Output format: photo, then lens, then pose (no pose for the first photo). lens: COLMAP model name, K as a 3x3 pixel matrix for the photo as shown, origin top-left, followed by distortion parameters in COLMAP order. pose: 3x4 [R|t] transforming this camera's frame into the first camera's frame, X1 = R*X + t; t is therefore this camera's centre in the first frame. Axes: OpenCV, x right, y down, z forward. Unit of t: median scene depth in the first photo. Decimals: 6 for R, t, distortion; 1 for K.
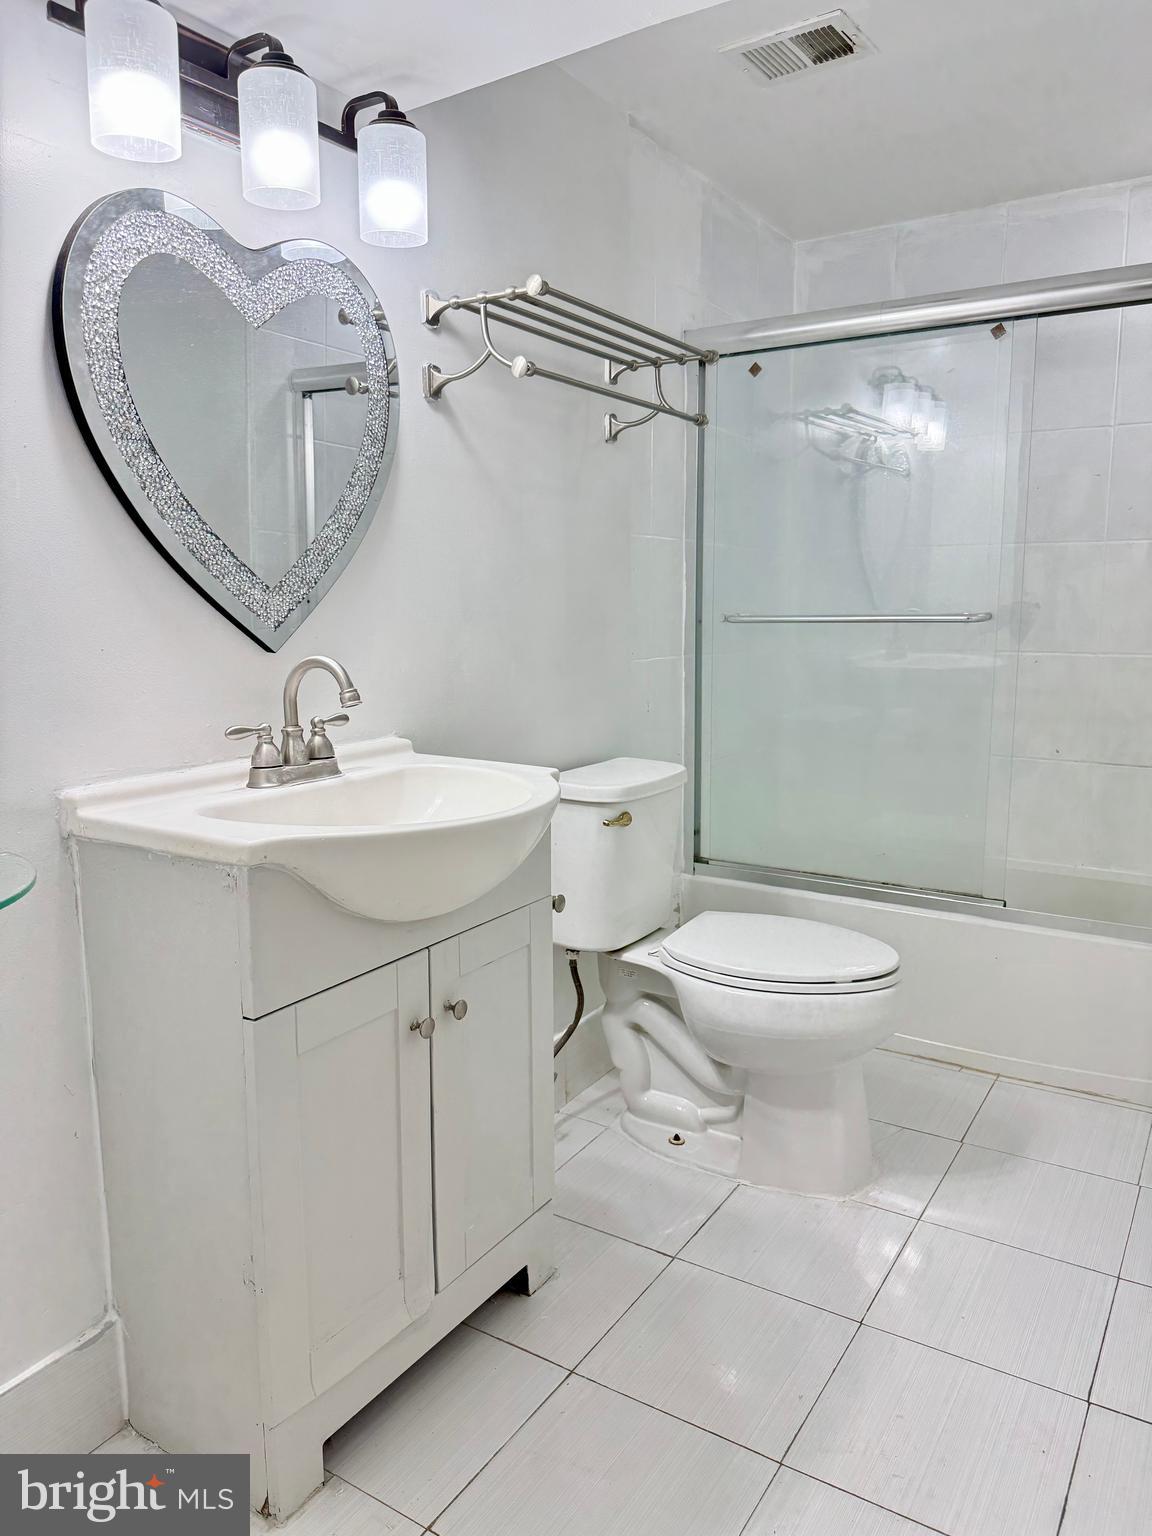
lens RADIAL K [[1059.0, 0, 571.8], [0, 1059.0, 771.9], [0, 0, 1]] dist [0.097174, -0.155914]
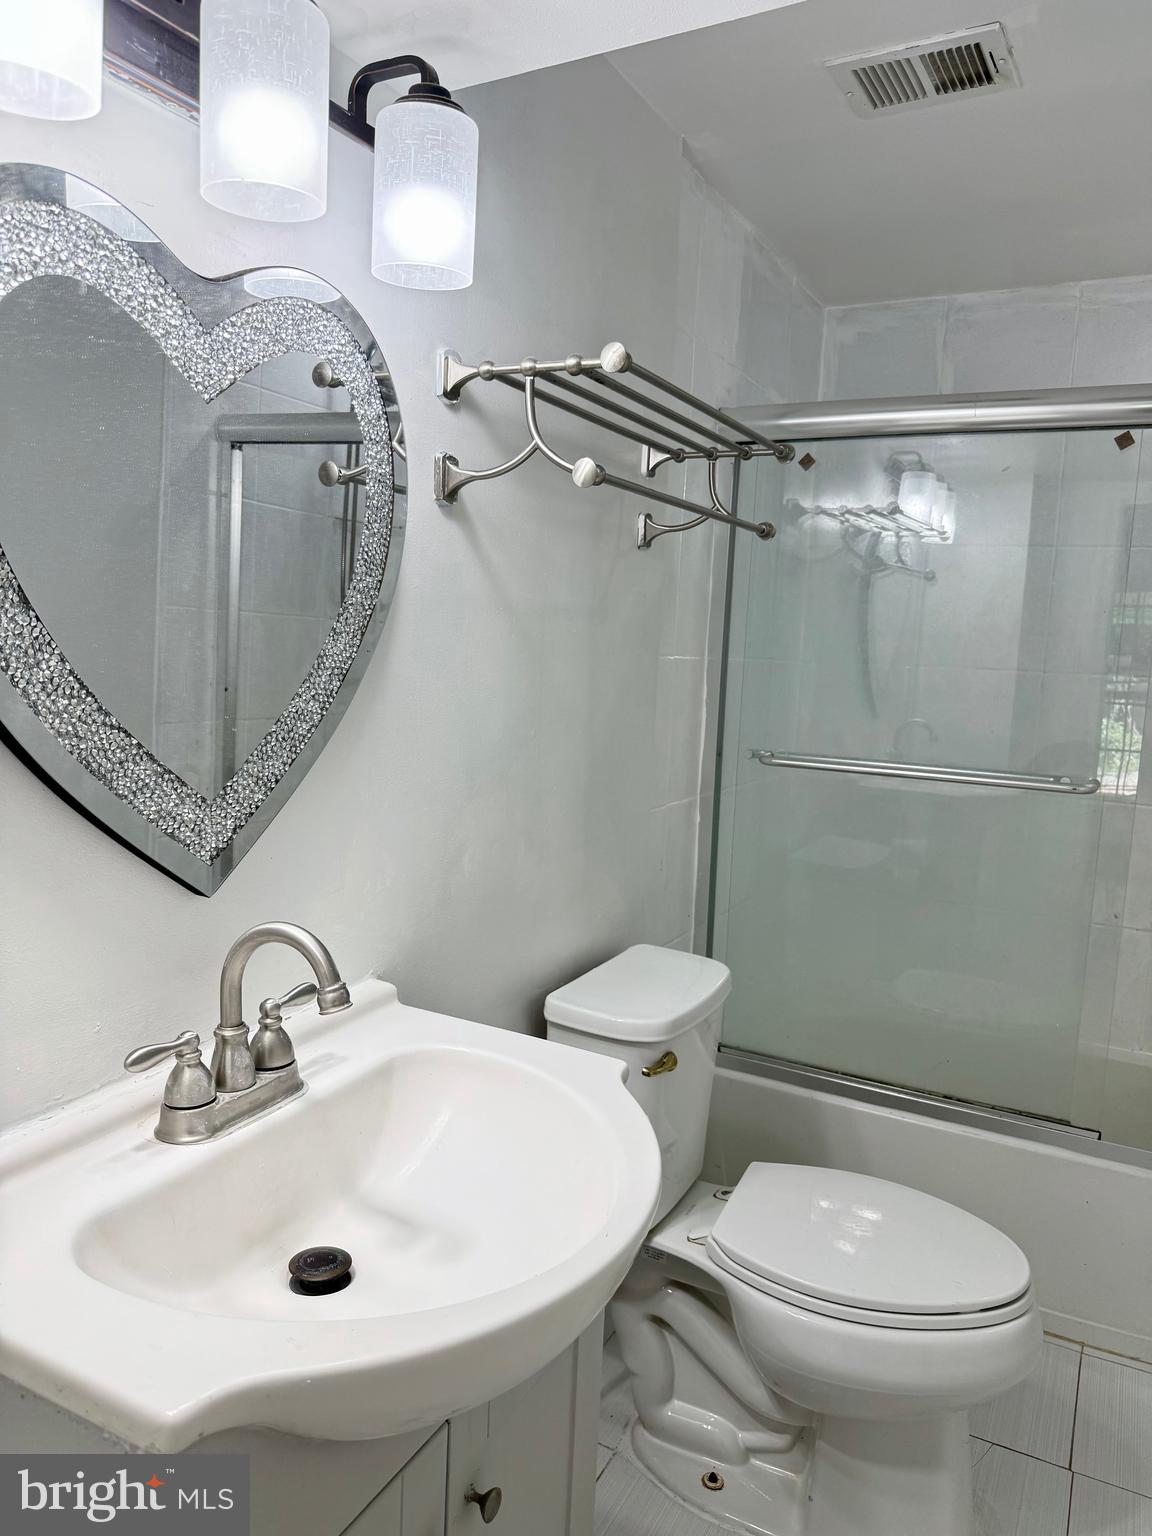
lens RADIAL K [[1007.7, 0, 534.6], [0, 1007.7, 747.7], [0, 0, 1]] dist [0.090231, -0.130285]
pose [[0.995785, 0.037103, 0.083878, -0.130481], [-0.034665, 0.998938, -0.030339, -0.178418], [-0.084914, 0.027303, 0.996014, 0.351971]]
